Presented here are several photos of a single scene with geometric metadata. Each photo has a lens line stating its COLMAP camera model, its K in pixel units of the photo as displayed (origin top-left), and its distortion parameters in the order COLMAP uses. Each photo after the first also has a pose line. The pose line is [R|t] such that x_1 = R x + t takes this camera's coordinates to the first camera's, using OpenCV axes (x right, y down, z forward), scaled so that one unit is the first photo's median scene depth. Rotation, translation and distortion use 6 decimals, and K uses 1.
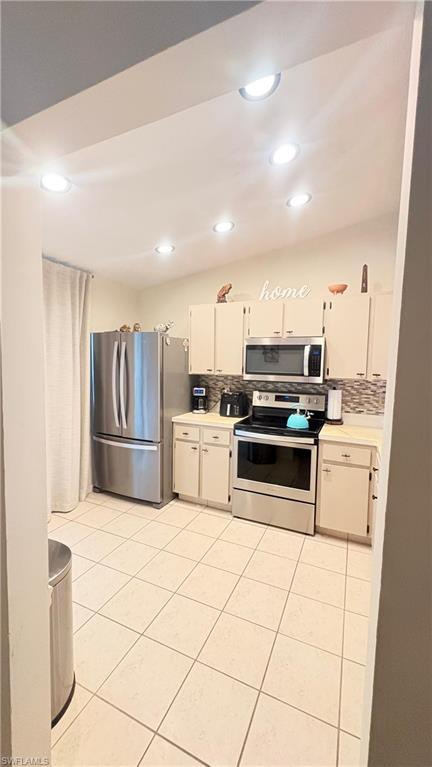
lens RADIAL K [[303.6, 0, 212.7], [0, 303.6, 382.6], [0, 0, 1]] dist [-0.003579, -0.000091]
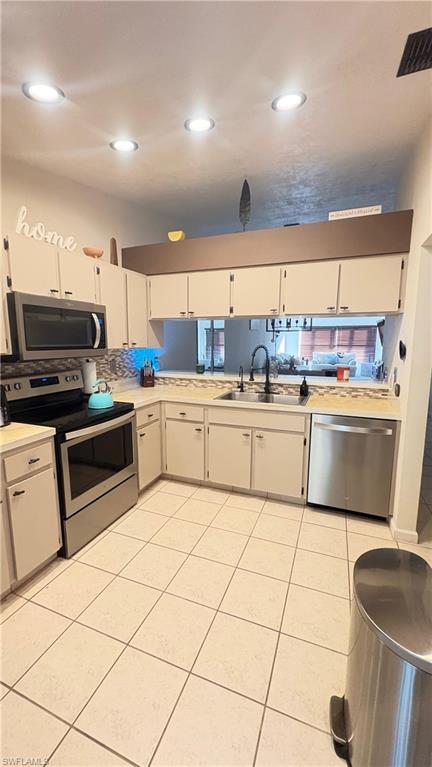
lens RADIAL K [[303.6, 0, 212.0], [0, 303.6, 383.1], [0, 0, 1]] dist [-0.003579, -0.000091]
pose [[-0.049254, -0.153788, 0.986876, -0.553839], [0.085732, 0.983777, 0.157584, -0.027852], [-0.995100, 0.092368, -0.035271, 0.660535]]
